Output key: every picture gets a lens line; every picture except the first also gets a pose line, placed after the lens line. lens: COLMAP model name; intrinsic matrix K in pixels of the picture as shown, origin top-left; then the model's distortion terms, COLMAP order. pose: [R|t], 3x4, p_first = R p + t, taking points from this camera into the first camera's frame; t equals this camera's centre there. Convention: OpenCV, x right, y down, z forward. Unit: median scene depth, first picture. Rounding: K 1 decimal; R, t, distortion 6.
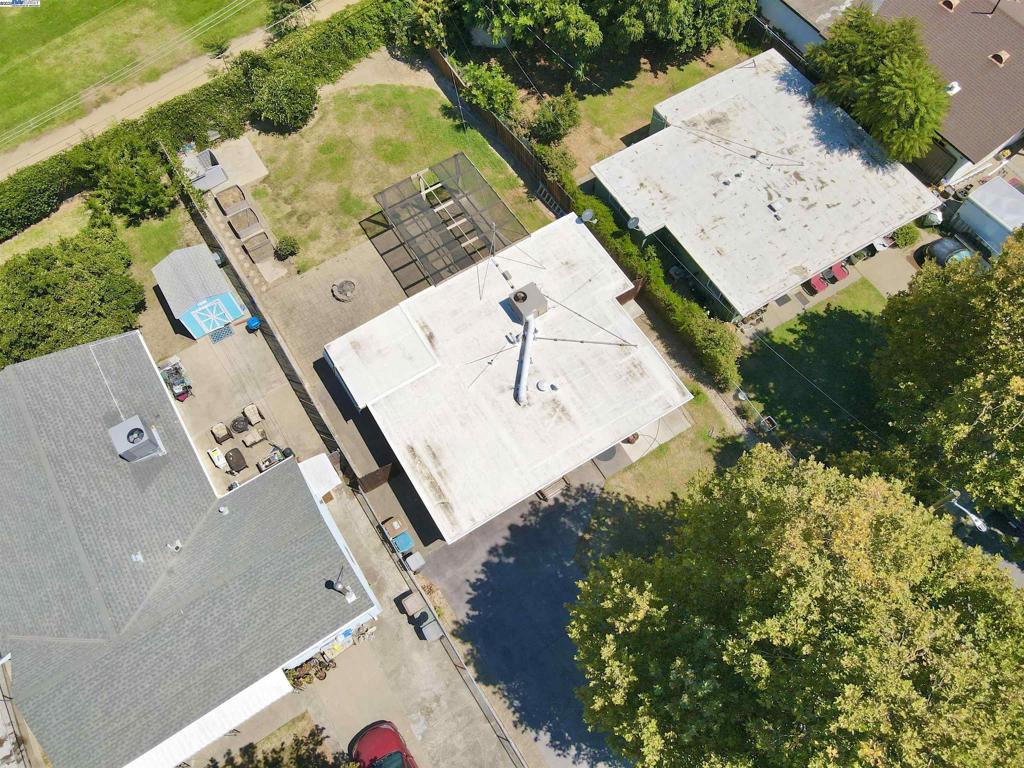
lens RADIAL K [[746.9, 0, 512.0], [0, 746.9, 384.0], [0, 0, 1]] dist [0.008724, 0.008099]
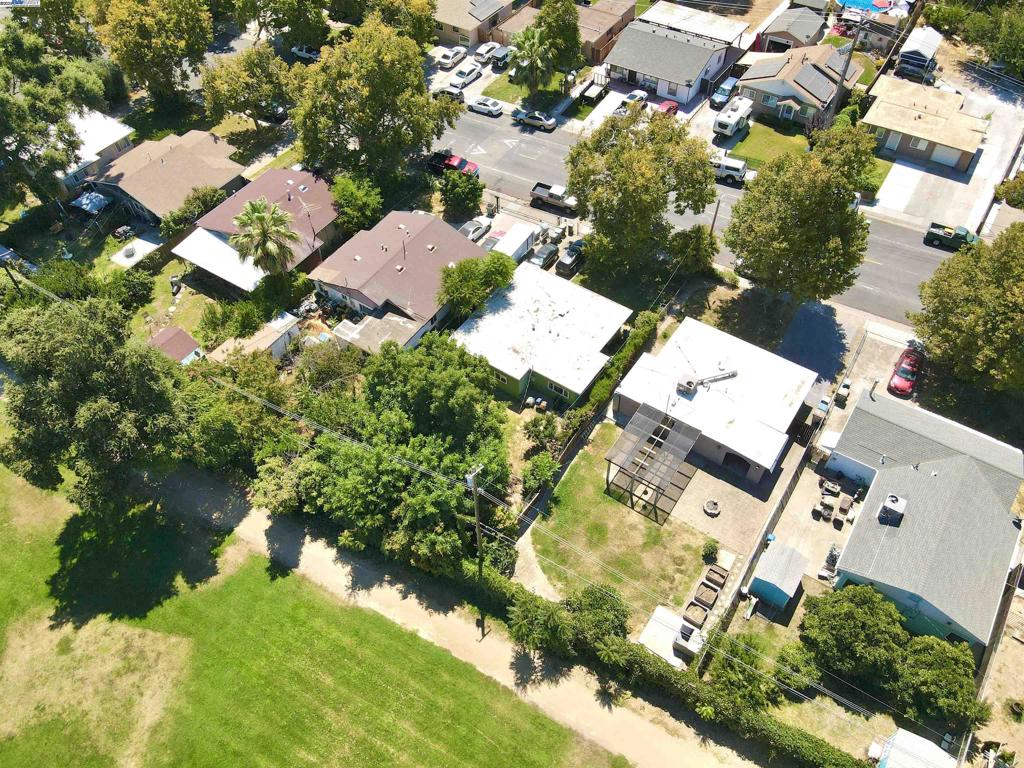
lens RADIAL K [[746.9, 0, 512.0], [0, 746.9, 384.0], [0, 0, 1]] dist [0.008724, 0.008099]
pose [[-0.399713, -0.694554, 0.598184, -0.805057], [0.843223, -0.022708, 0.537084, -1.298303], [-0.359450, 0.719082, 0.594740, 0.056495]]
